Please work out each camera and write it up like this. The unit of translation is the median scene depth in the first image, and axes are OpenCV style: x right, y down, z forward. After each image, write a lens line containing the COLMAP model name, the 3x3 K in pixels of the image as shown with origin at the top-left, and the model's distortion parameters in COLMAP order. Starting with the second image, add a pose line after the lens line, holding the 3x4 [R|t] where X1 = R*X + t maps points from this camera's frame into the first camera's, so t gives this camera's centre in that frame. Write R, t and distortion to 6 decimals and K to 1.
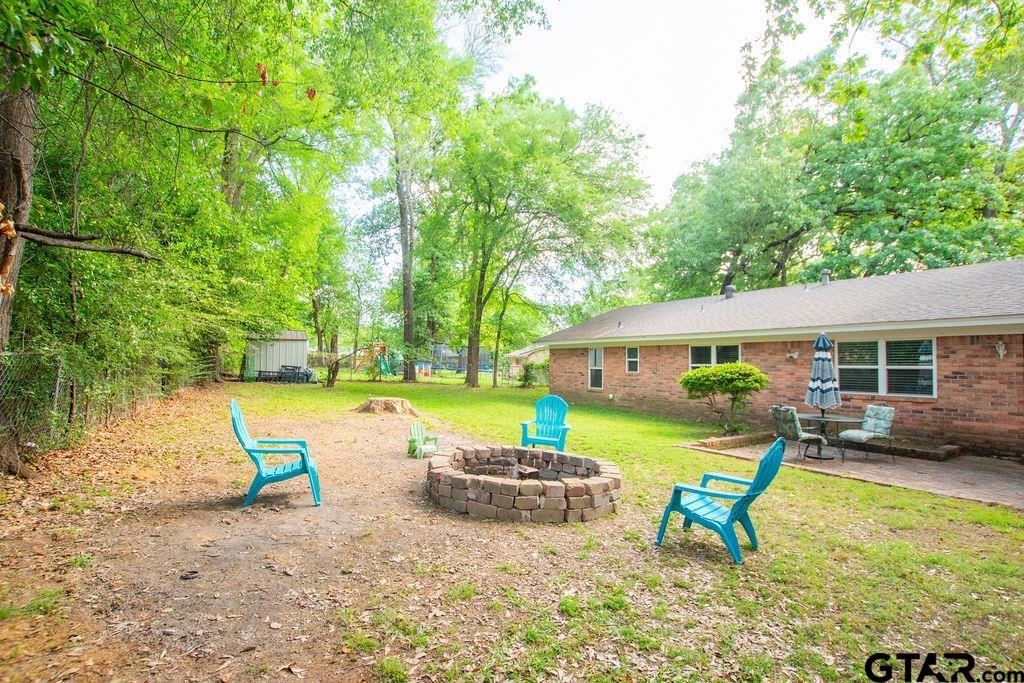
lens RADIAL K [[497.8, 0, 538.8], [0, 497.8, 342.5], [0, 0, 1]] dist [-0.031870, 0.002941]
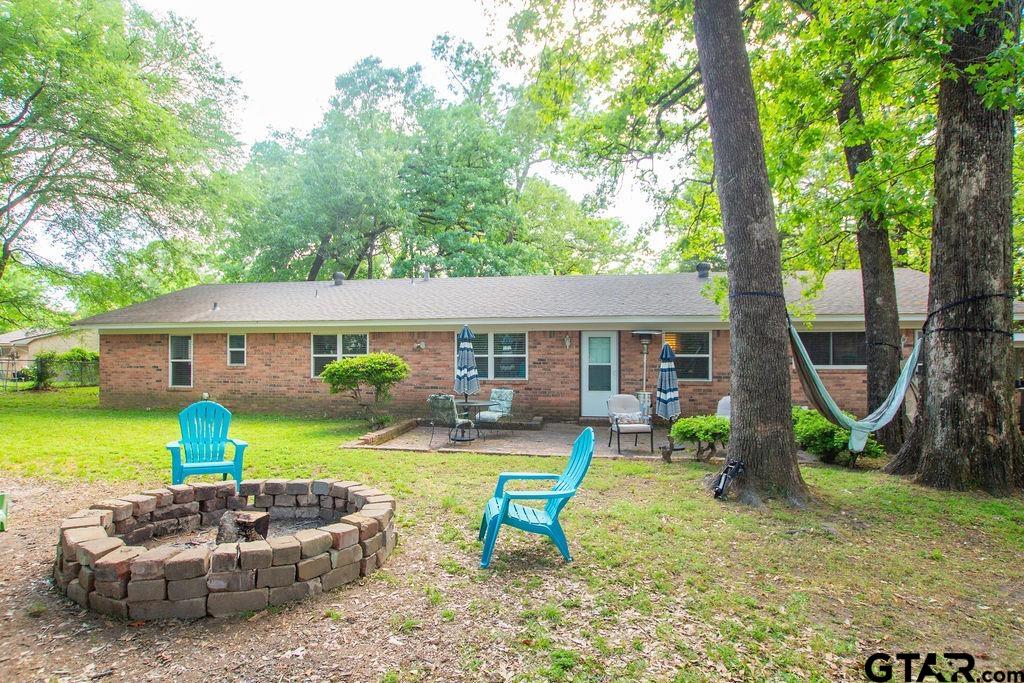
lens RADIAL K [[497.8, 0, 538.8], [0, 497.8, 342.5], [0, 0, 1]] dist [-0.031870, 0.002941]
pose [[0.676651, 0.007954, 0.736261, -0.107745], [-0.024240, 0.999640, 0.011479, 0.002104], [-0.735905, -0.025614, 0.676600, 0.117728]]
